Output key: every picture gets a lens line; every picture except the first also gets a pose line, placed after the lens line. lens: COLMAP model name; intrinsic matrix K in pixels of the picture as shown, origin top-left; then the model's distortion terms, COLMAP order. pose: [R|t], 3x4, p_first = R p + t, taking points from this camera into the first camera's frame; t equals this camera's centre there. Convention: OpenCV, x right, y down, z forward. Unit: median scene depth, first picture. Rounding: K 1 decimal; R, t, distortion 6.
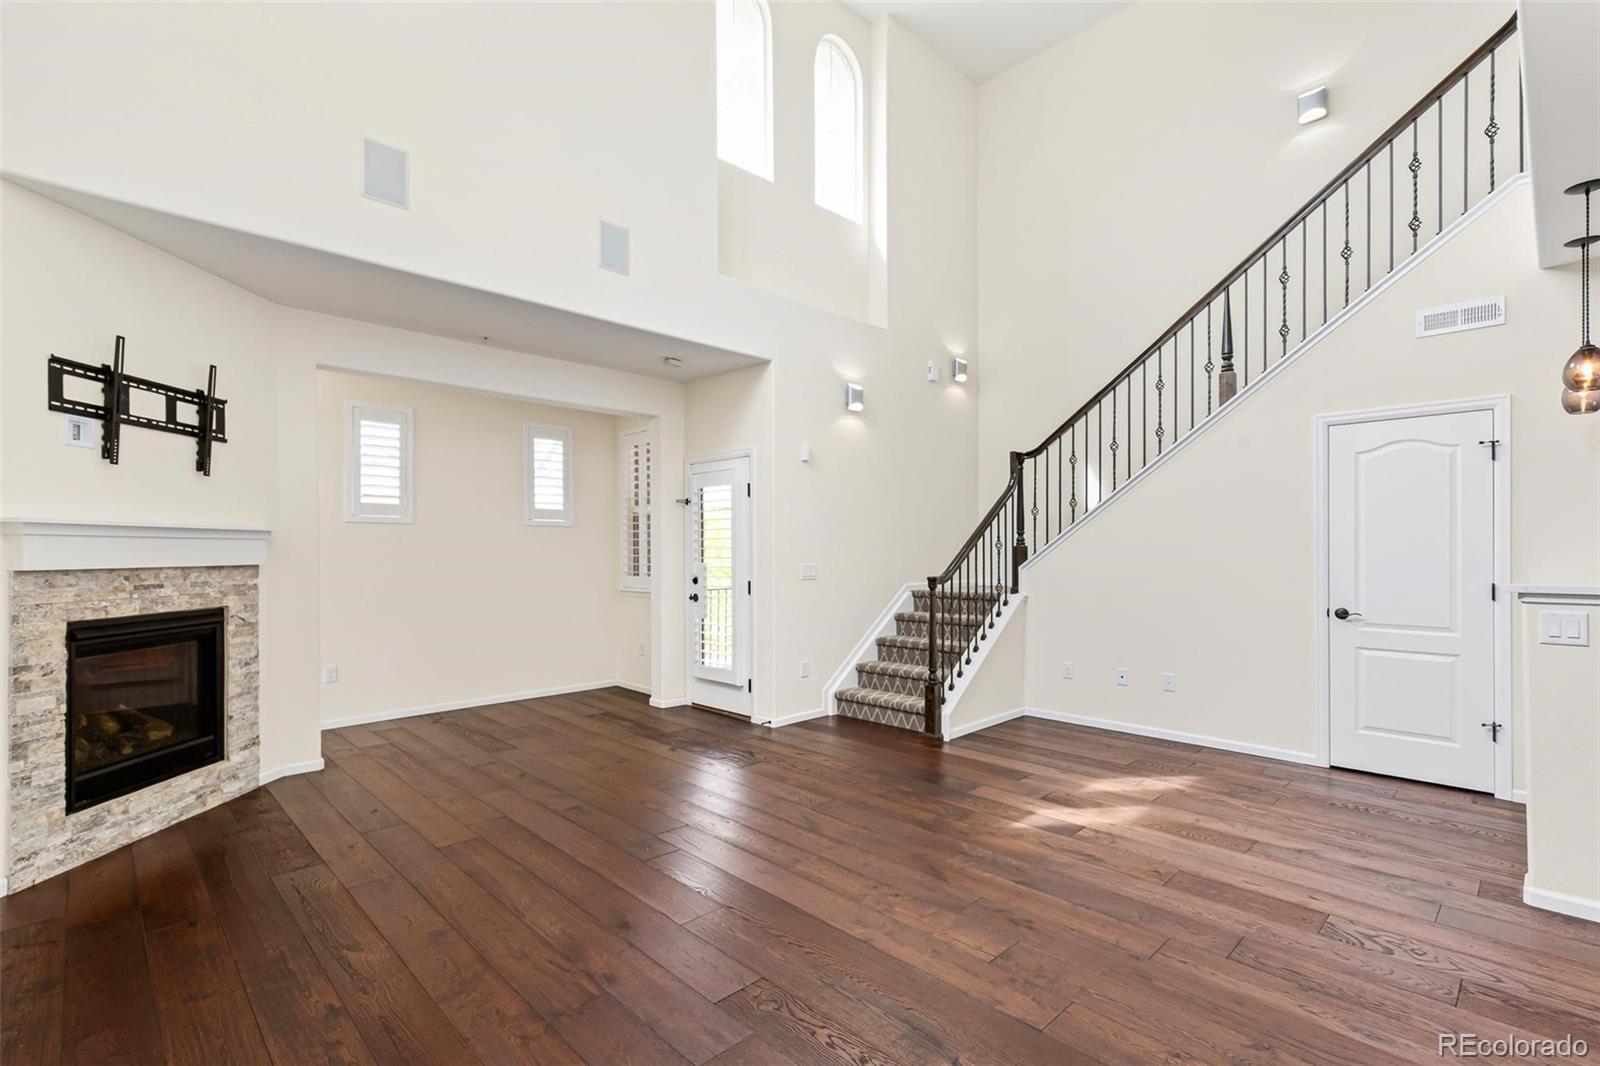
lens RADIAL K [[730.6, 0, 801.2], [0, 730.6, 550.1], [0, 0, 1]] dist [0.003006, 0.000284]
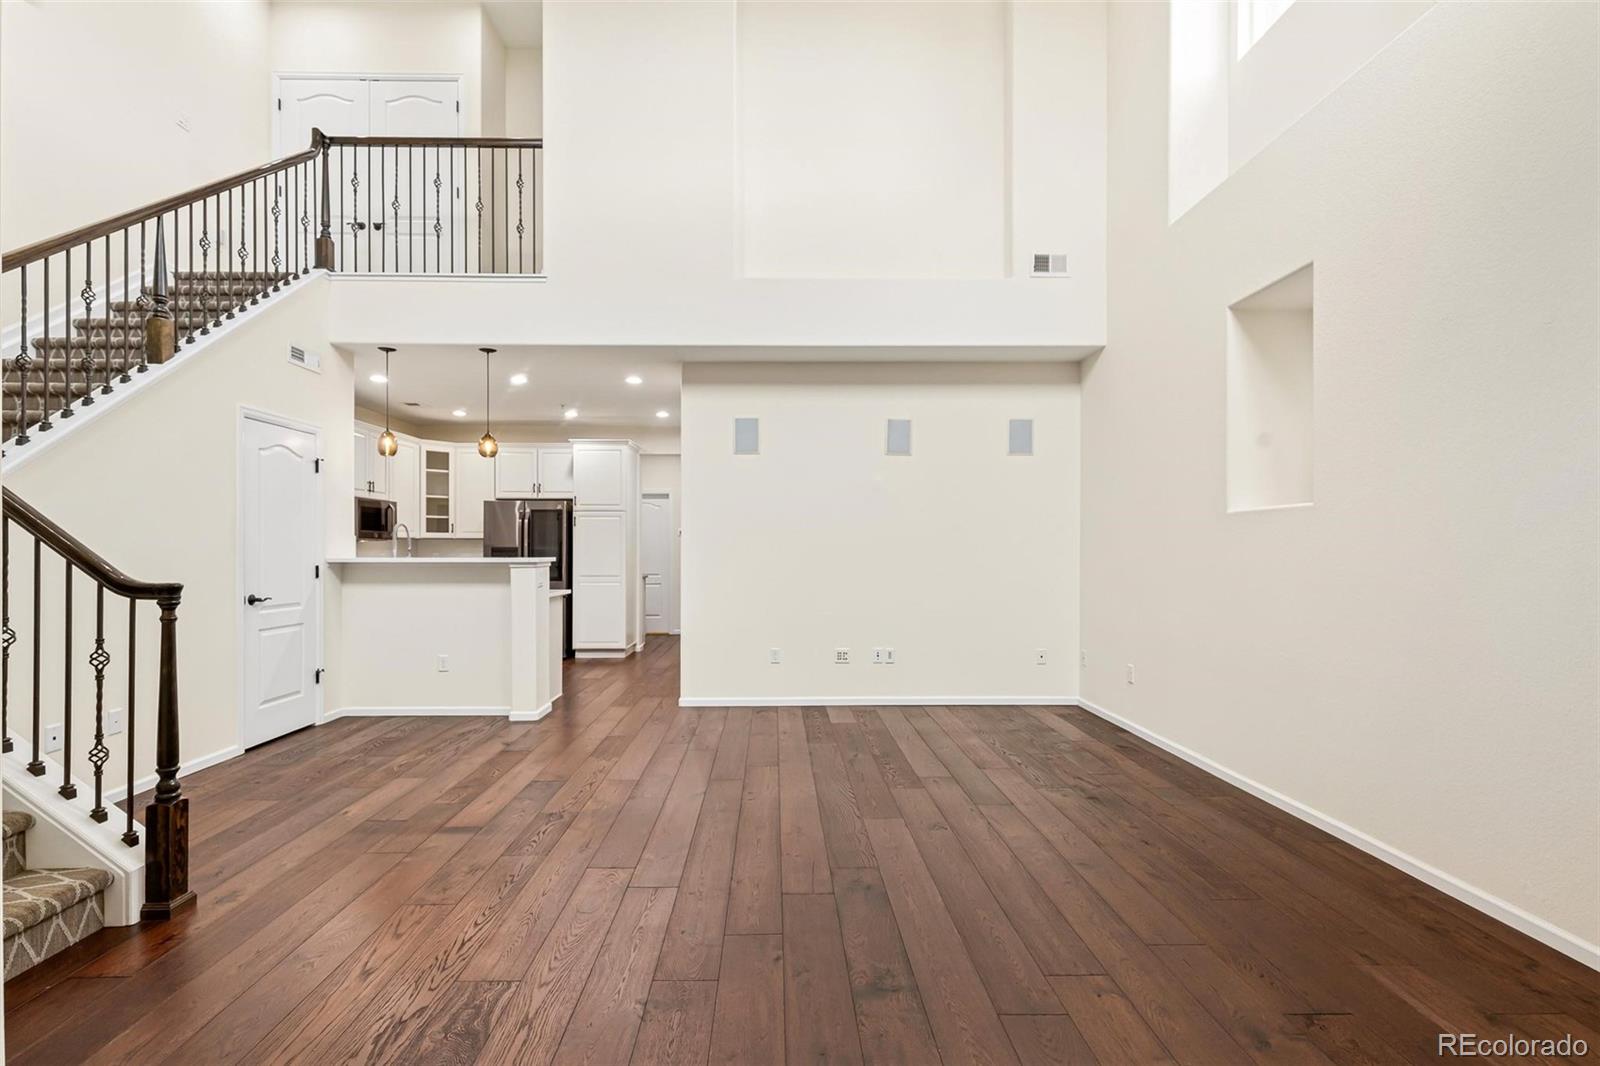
lens RADIAL K [[747.6, 0, 792.1], [0, 747.6, 546.7], [0, 0, 1]] dist [0.001582, -0.000017]
pose [[-0.731109, 0.001914, 0.682258, -0.681674], [0.000491, 0.999997, -0.002279, 0.016289], [-0.682260, -0.001332, -0.731108, 1.540298]]
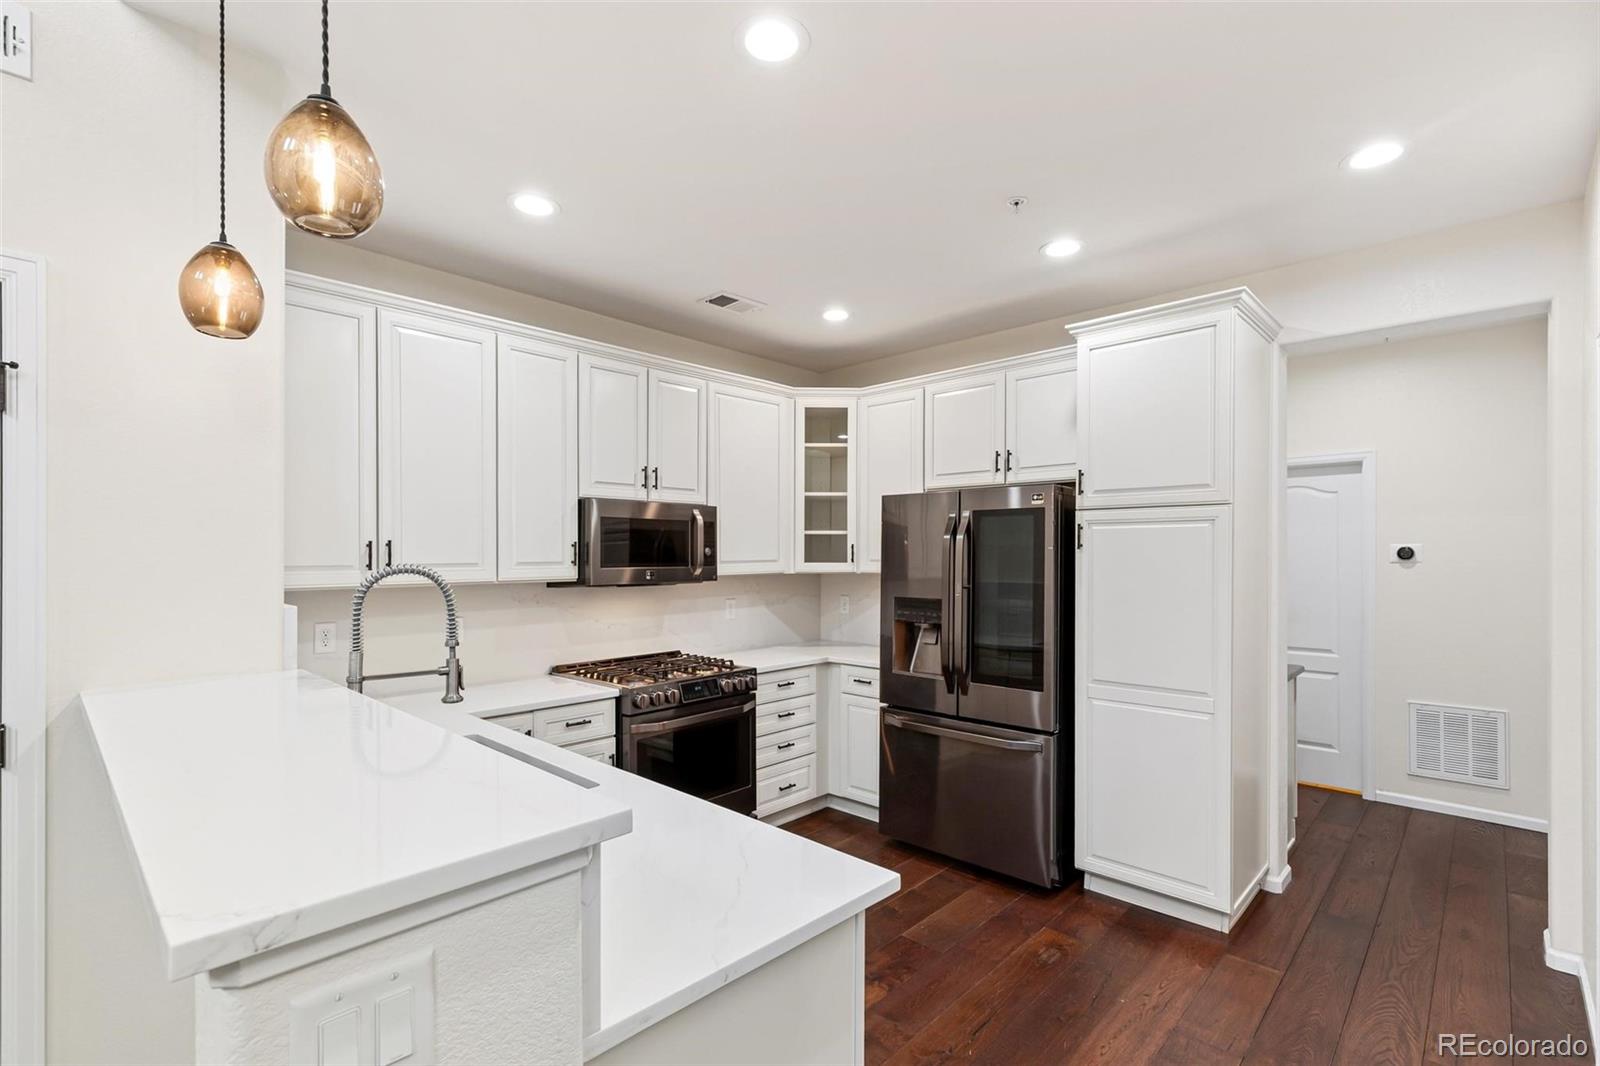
lens RADIAL K [[730.6, 0, 801.2], [0, 730.6, 550.1], [0, 0, 1]] dist [0.003006, 0.000284]
pose [[-0.038888, 0.006501, 0.999222, 0.582910], [0.000007, 0.999979, -0.006505, -0.049110], [-0.999244, -0.000246, -0.038887, 0.636820]]
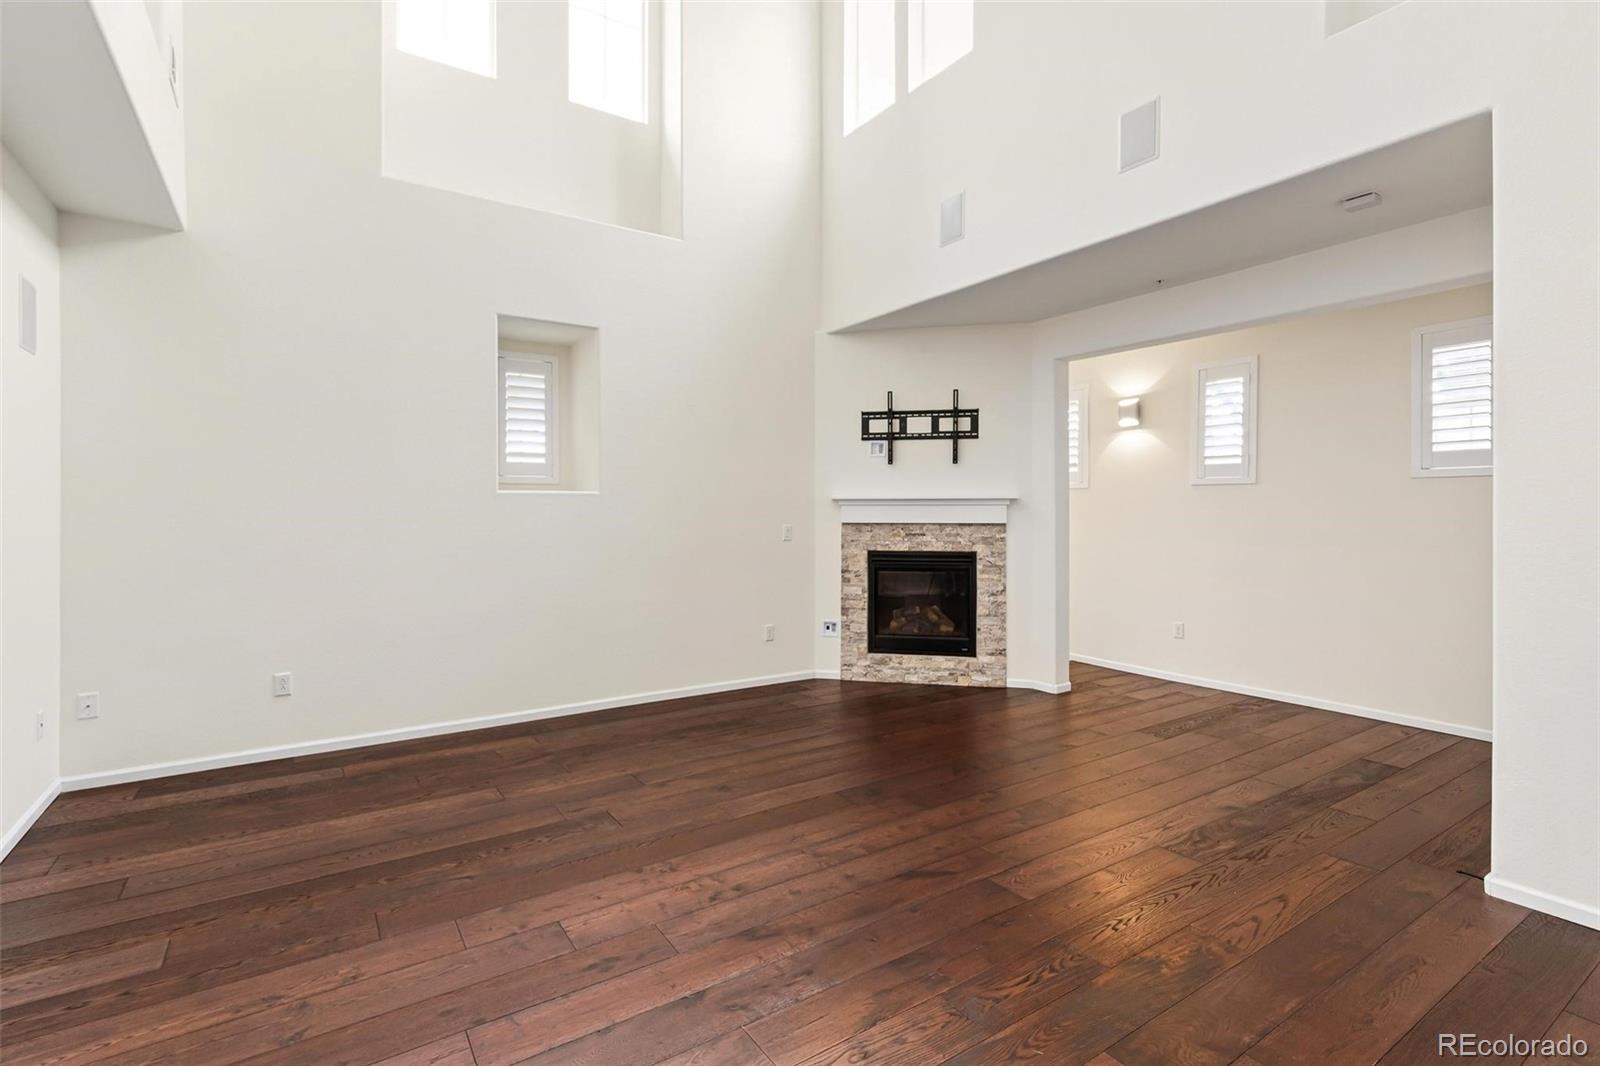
lens RADIAL K [[747.6, 0, 787.4], [0, 747.6, 511.0], [0, 0, 1]] dist [0.002464, 0.000298]
pose [[-0.193261, 0.000490, -0.981147, 0.800998], [0.000023, 1.000000, 0.000495, -0.004268], [0.981147, 0.000073, -0.193261, 0.998415]]
